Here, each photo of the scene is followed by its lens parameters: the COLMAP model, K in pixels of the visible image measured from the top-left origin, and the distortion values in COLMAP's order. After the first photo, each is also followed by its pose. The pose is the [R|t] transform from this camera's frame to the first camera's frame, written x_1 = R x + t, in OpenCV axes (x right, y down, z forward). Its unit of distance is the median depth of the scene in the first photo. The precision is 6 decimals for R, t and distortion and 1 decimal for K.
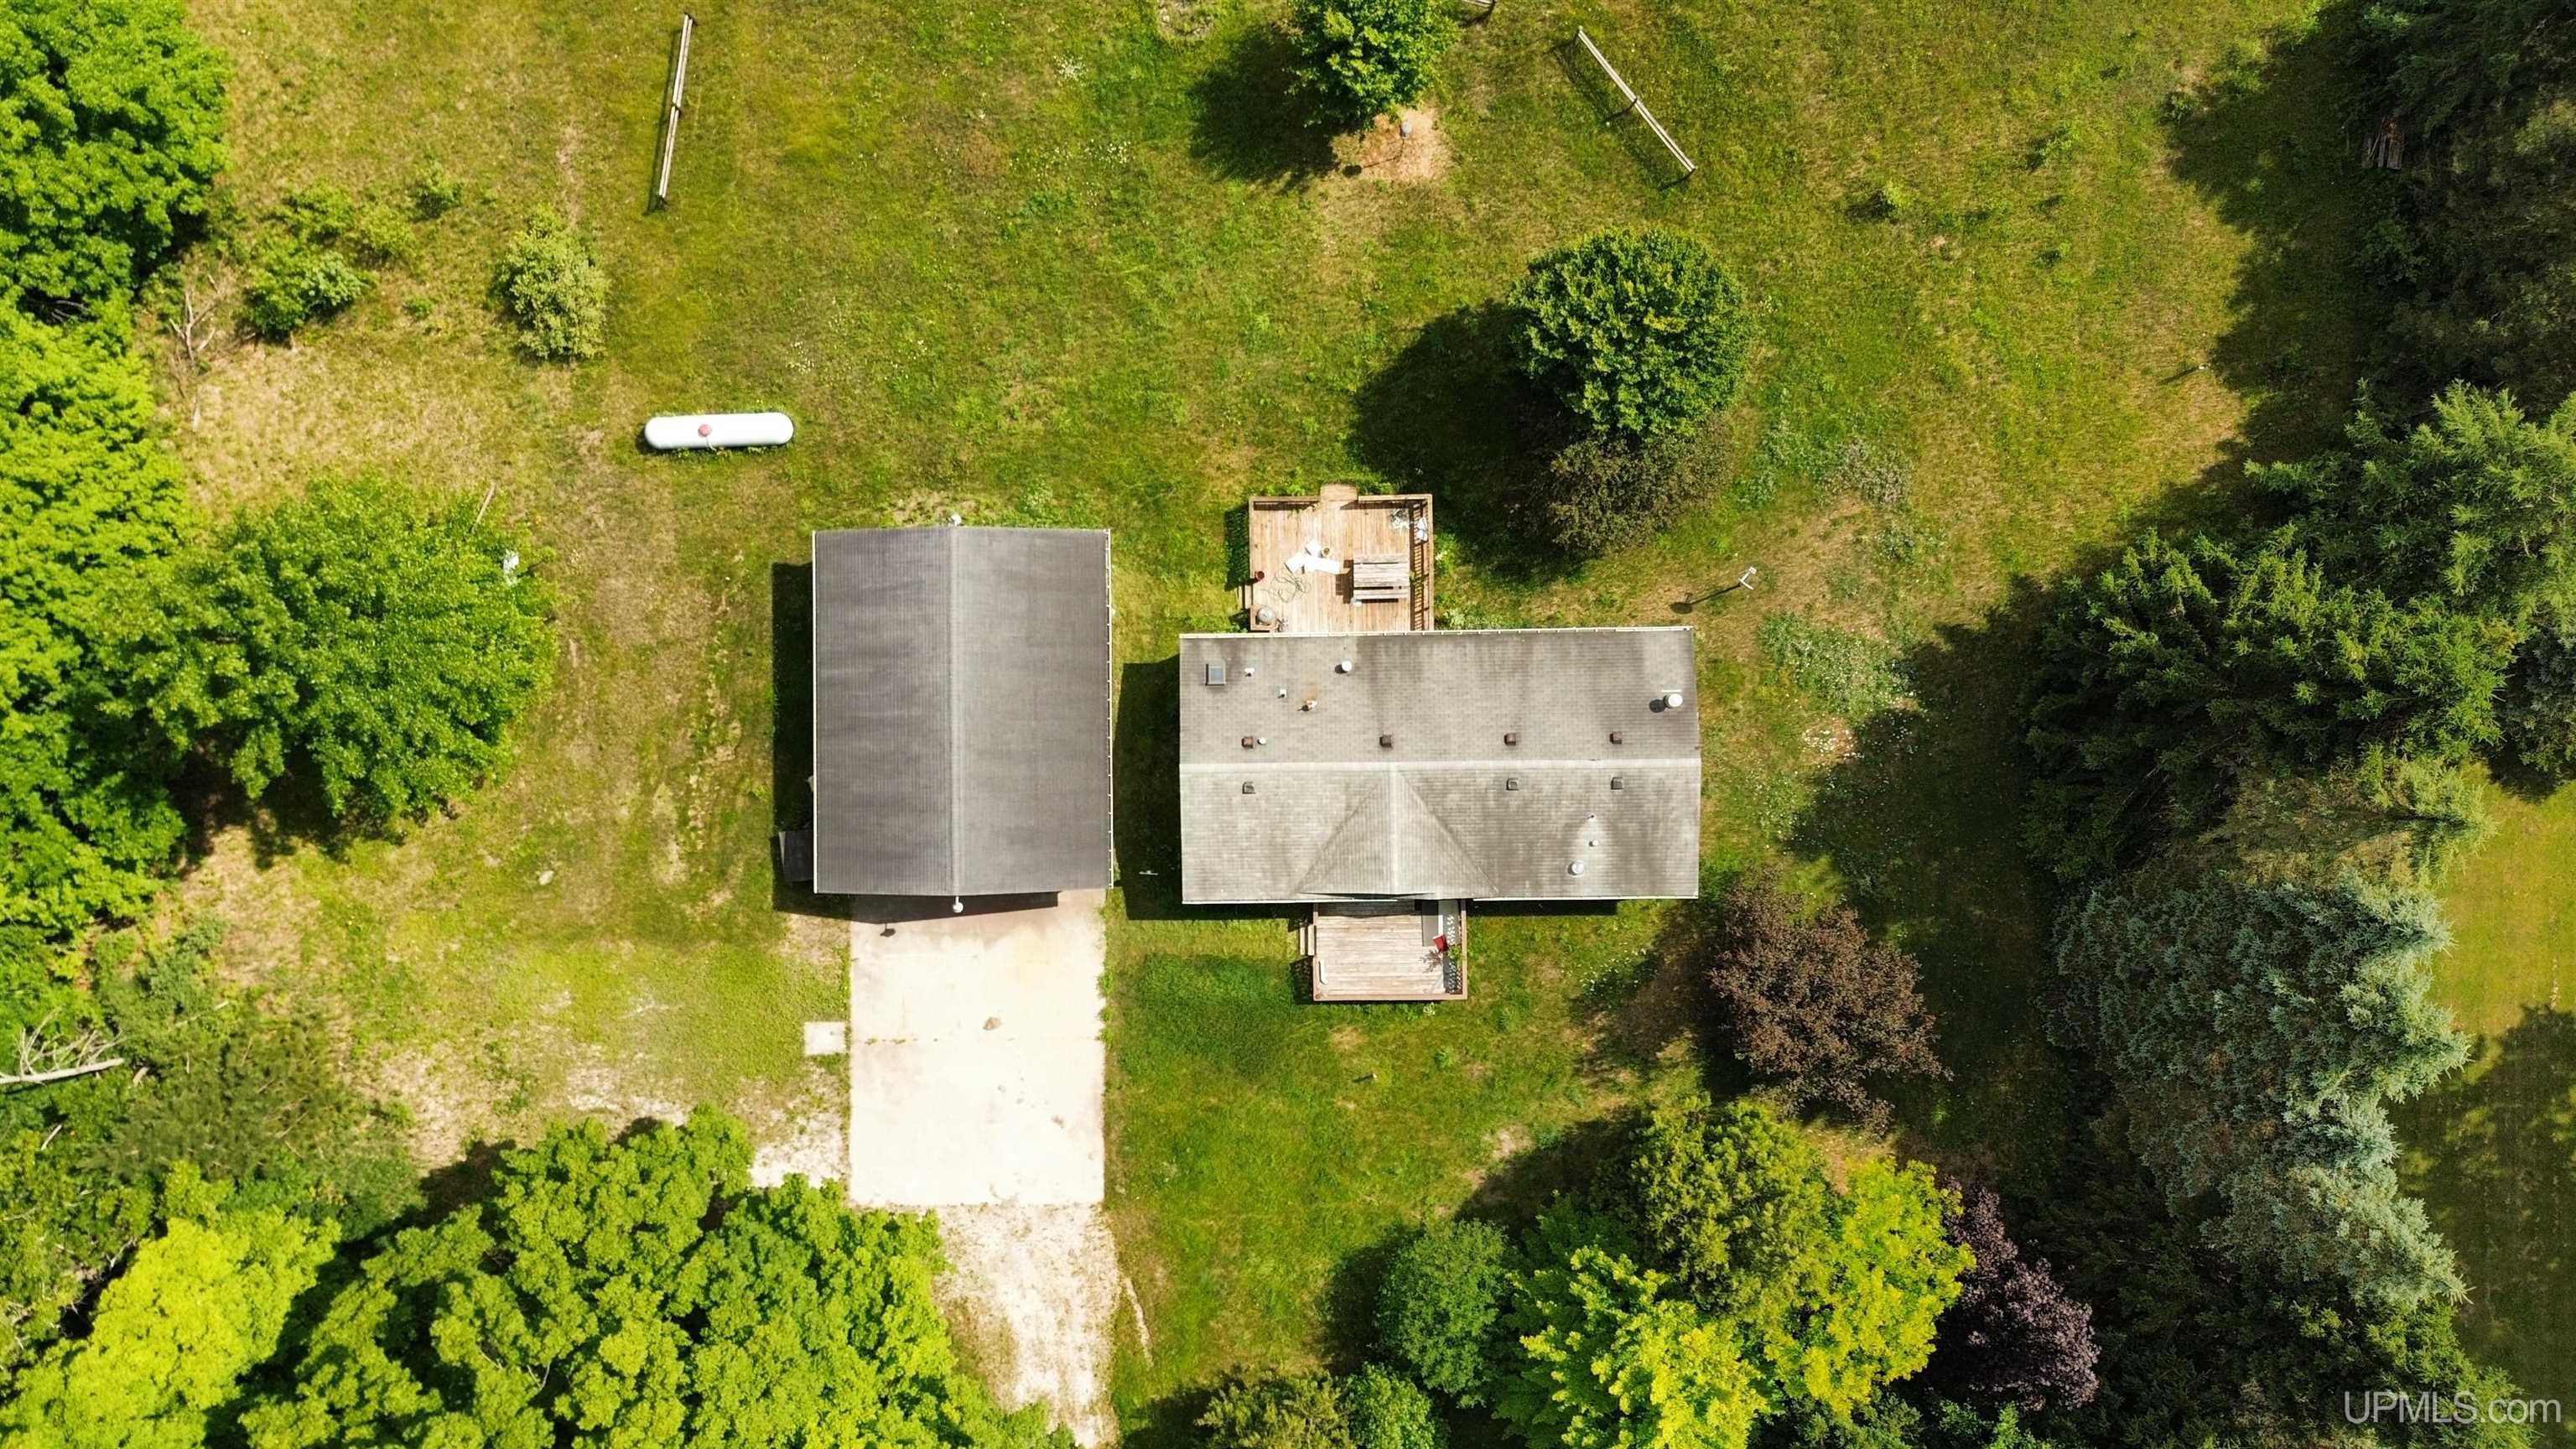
lens RADIAL K [[1821.1, 0, 1294.0], [0, 1821.1, 725.1], [0, 0, 1]] dist [0.075505, -0.081314]
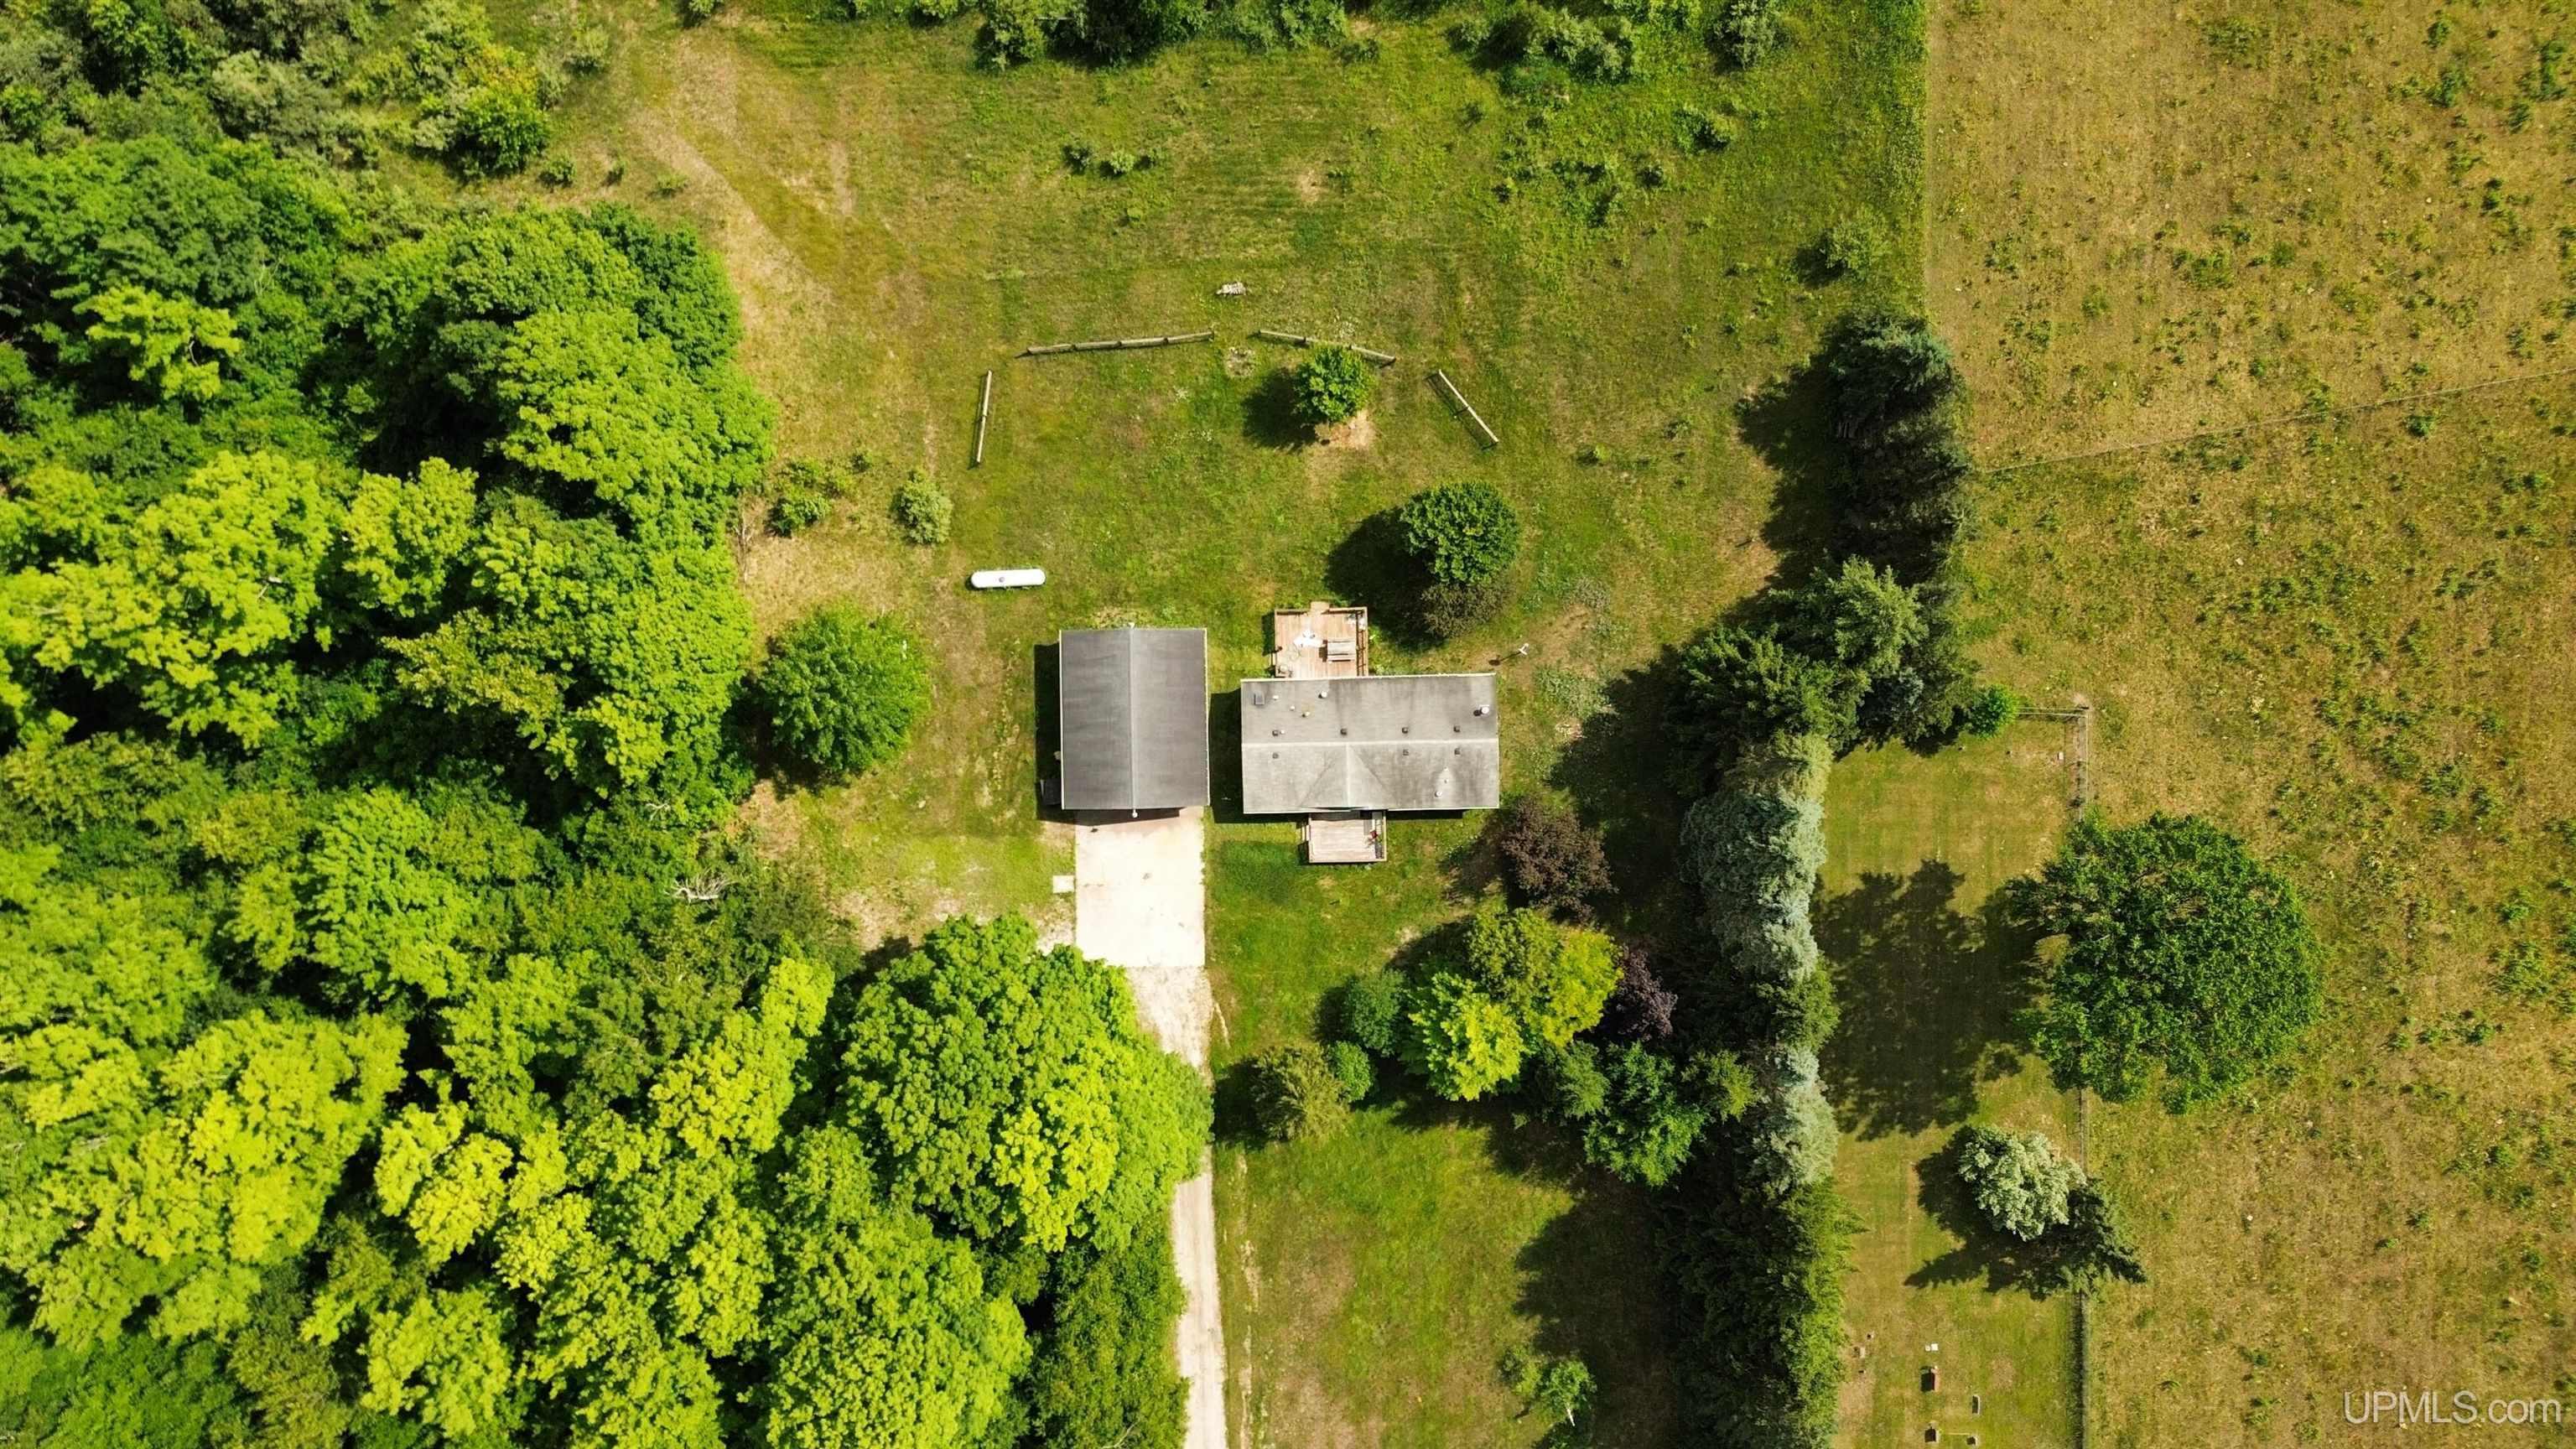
lens RADIAL K [[1821.1, 0, 1294.0], [0, 1821.1, 725.1], [0, 0, 1]] dist [0.075505, -0.081314]
pose [[0.999957, -0.008910, -0.002477, 0.000289], [0.008921, 0.999951, 0.004176, -0.007057], [0.002439, -0.004198, 0.999988, -0.975689]]
